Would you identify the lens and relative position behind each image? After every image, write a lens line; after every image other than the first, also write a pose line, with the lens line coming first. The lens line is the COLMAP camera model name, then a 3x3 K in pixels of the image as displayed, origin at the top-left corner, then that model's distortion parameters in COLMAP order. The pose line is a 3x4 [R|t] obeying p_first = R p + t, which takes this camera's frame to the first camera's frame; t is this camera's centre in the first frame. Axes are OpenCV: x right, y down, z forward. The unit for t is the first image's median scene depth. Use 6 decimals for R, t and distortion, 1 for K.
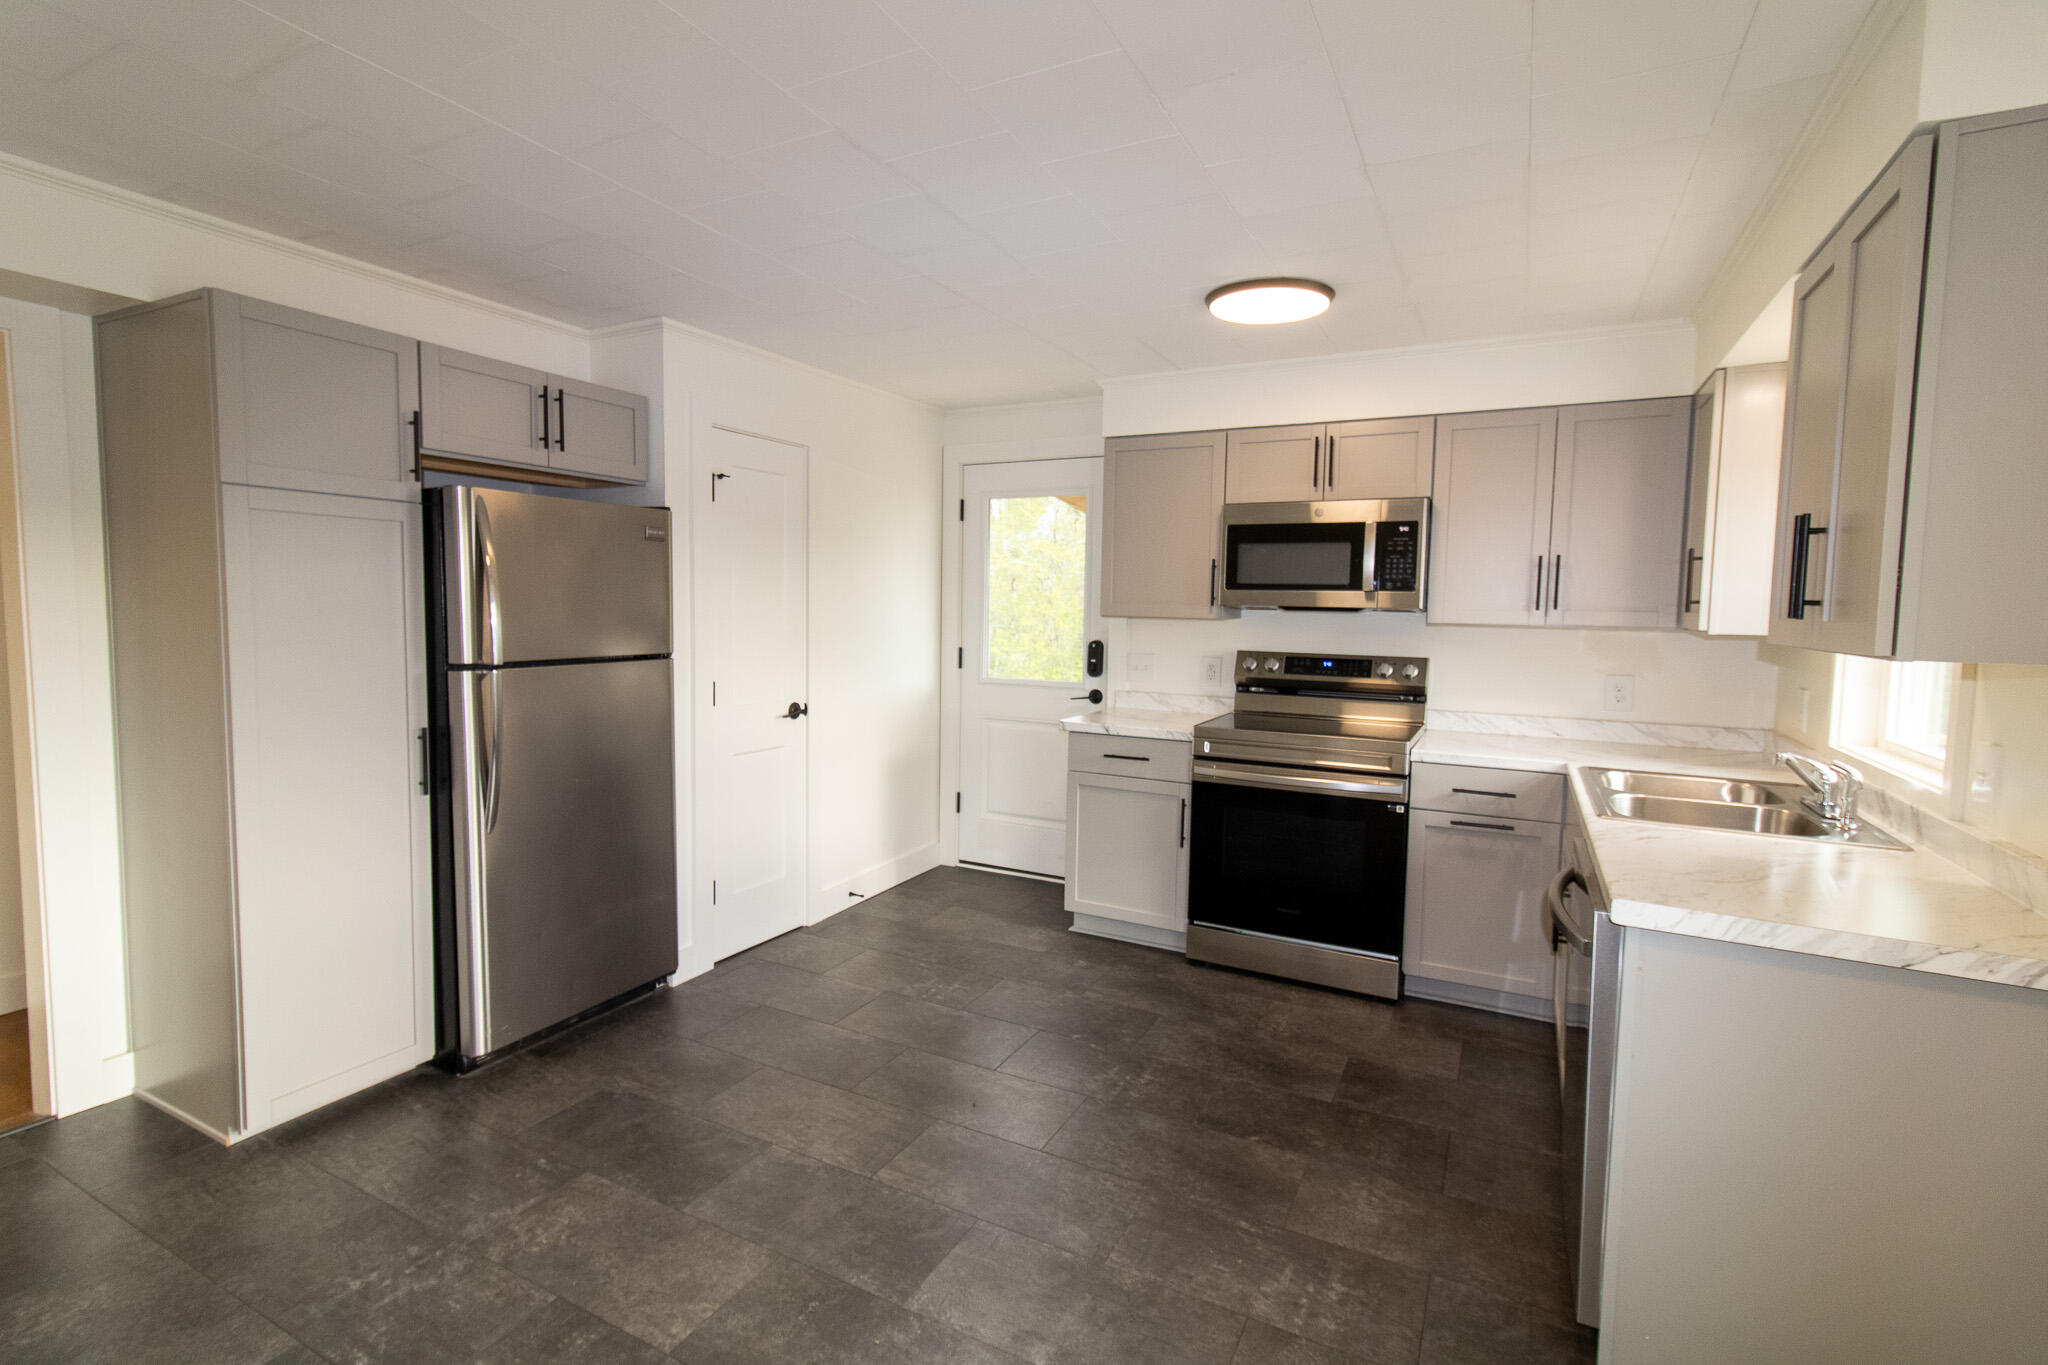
lens RADIAL K [[978.3, 0, 1023.3], [0, 978.3, 669.8], [0, 0, 1]] dist [0.004895, -0.000010]
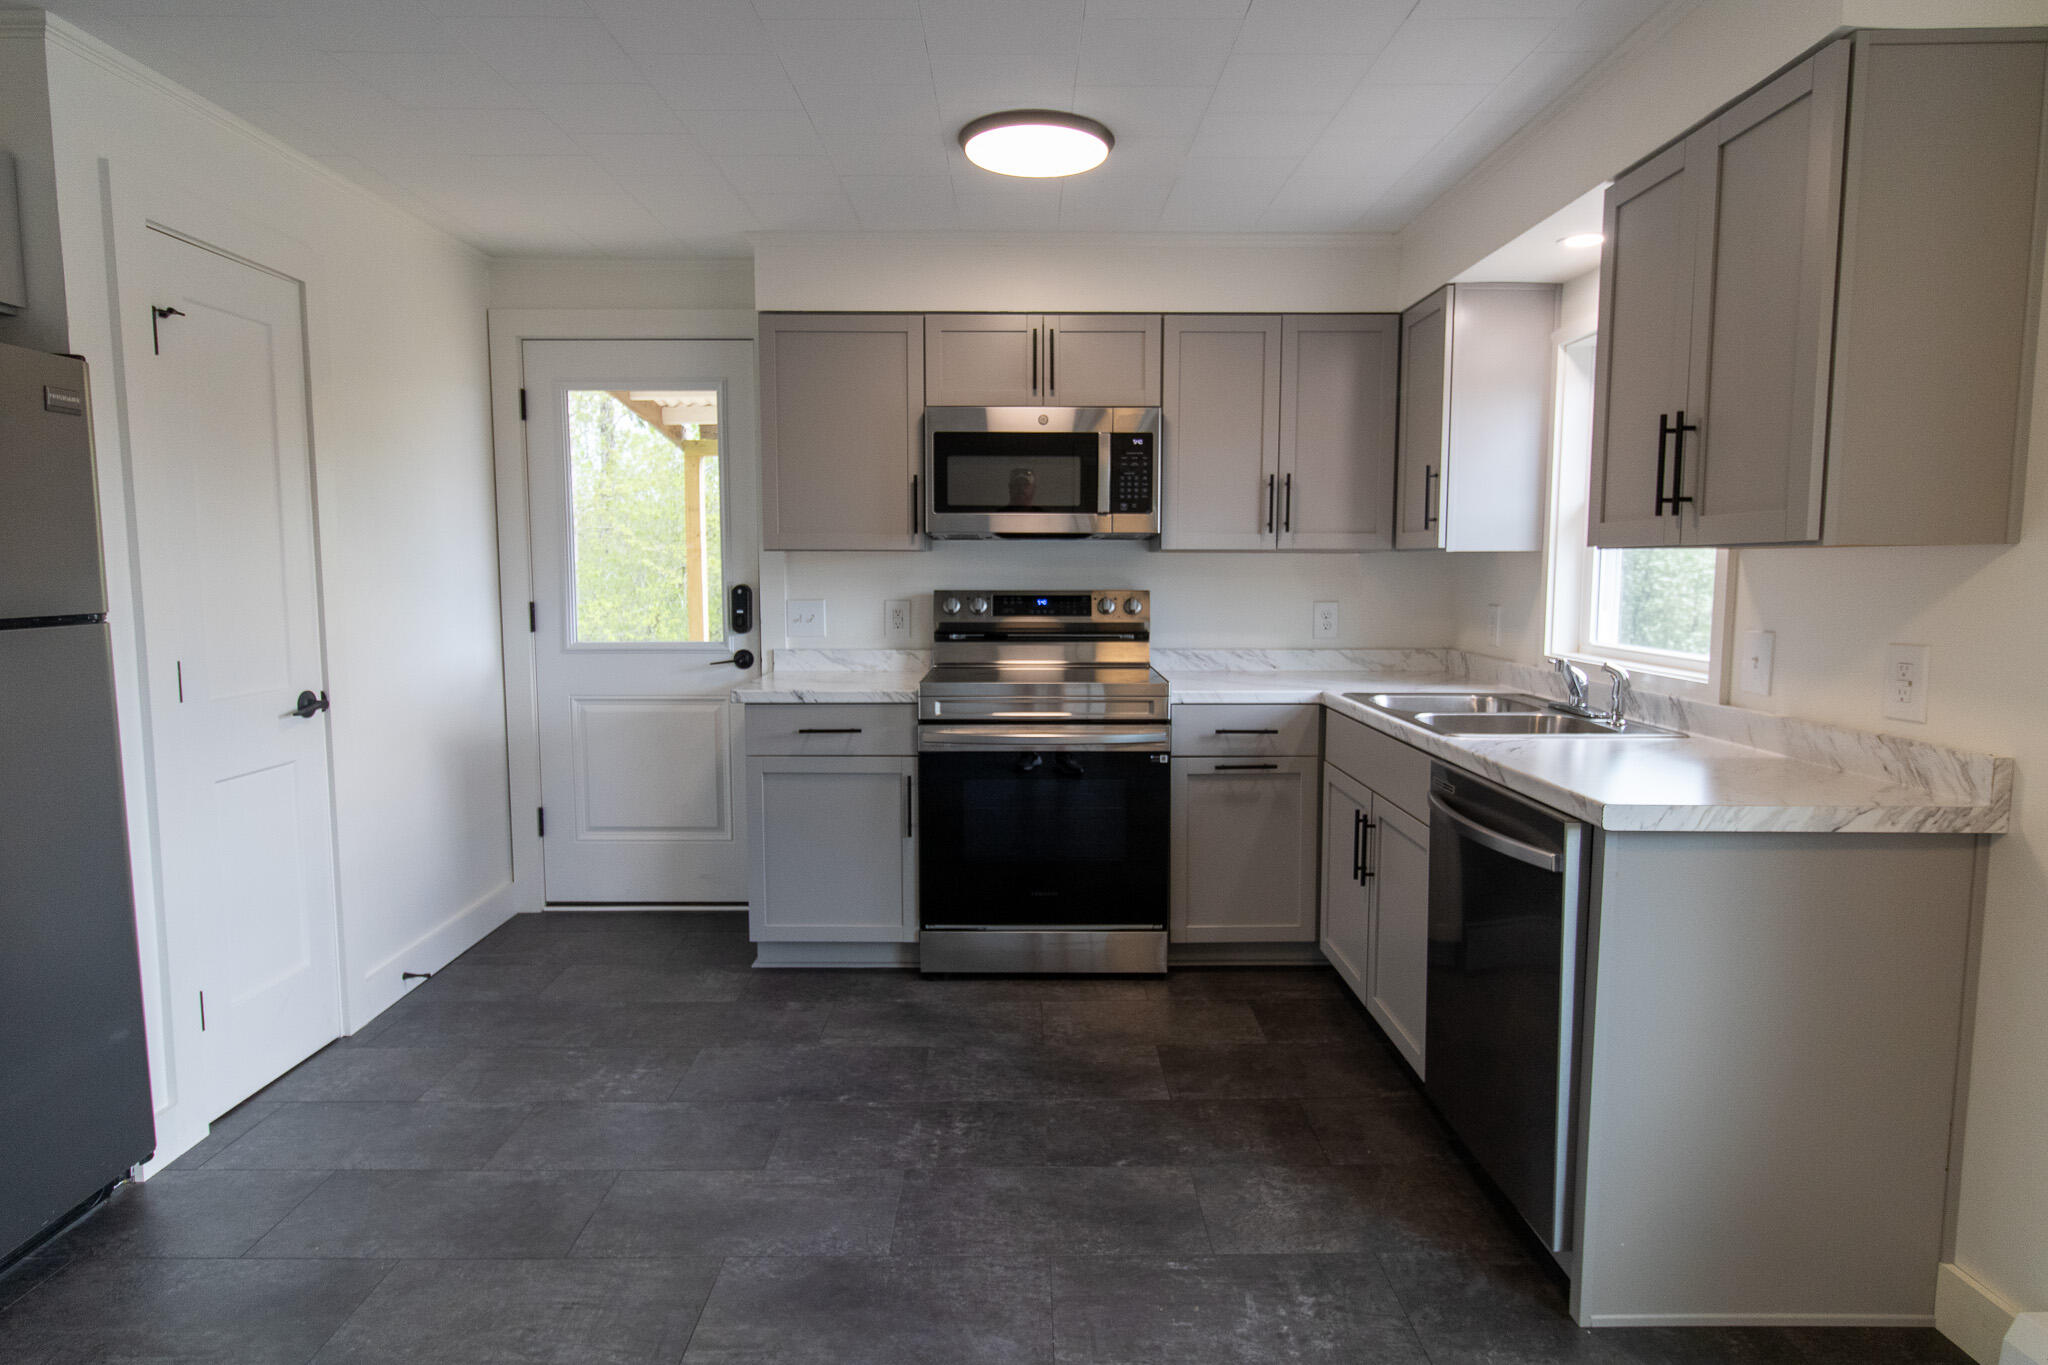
lens RADIAL K [[1150.5, 0, 1037.5], [0, 1150.5, 676.2], [0, 0, 1]] dist [-0.000714, 0.000327]
pose [[0.876230, -0.063412, 0.477703, -0.226588], [0.048411, 0.997873, 0.043664, 0.018604], [-0.479456, -0.015134, 0.877436, 0.159738]]
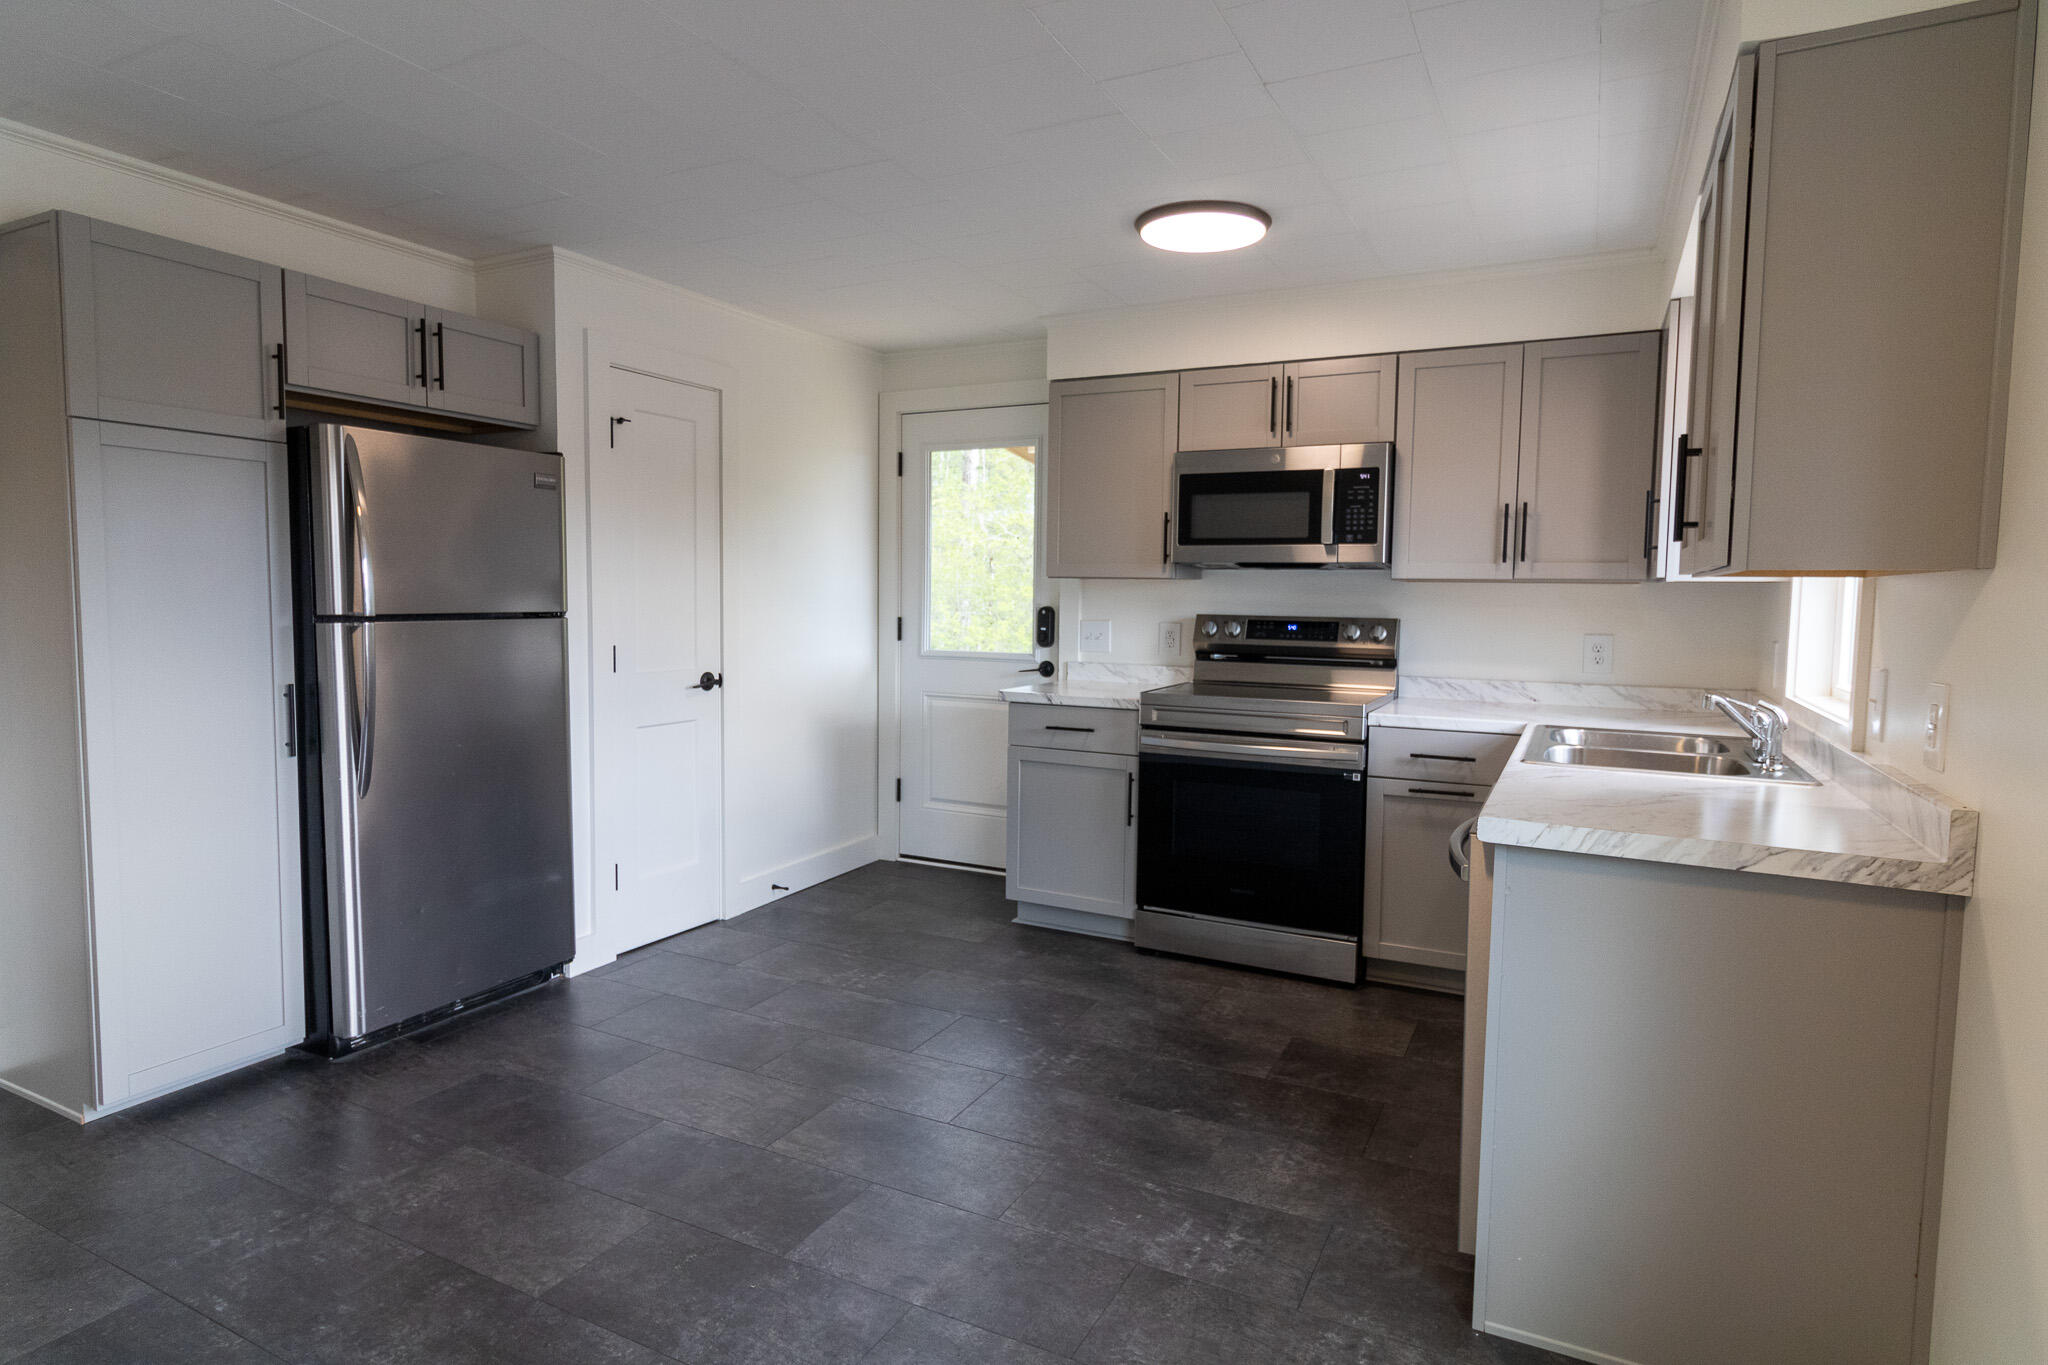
lens RADIAL K [[1150.5, 0, 1037.5], [0, 1150.5, 676.2], [0, 0, 1]] dist [-0.000714, 0.000327]
pose [[0.999909, -0.004684, 0.012665, 0.076843], [0.004669, 0.999988, 0.001184, 0.048505], [-0.012671, -0.001124, 0.999919, -0.092879]]
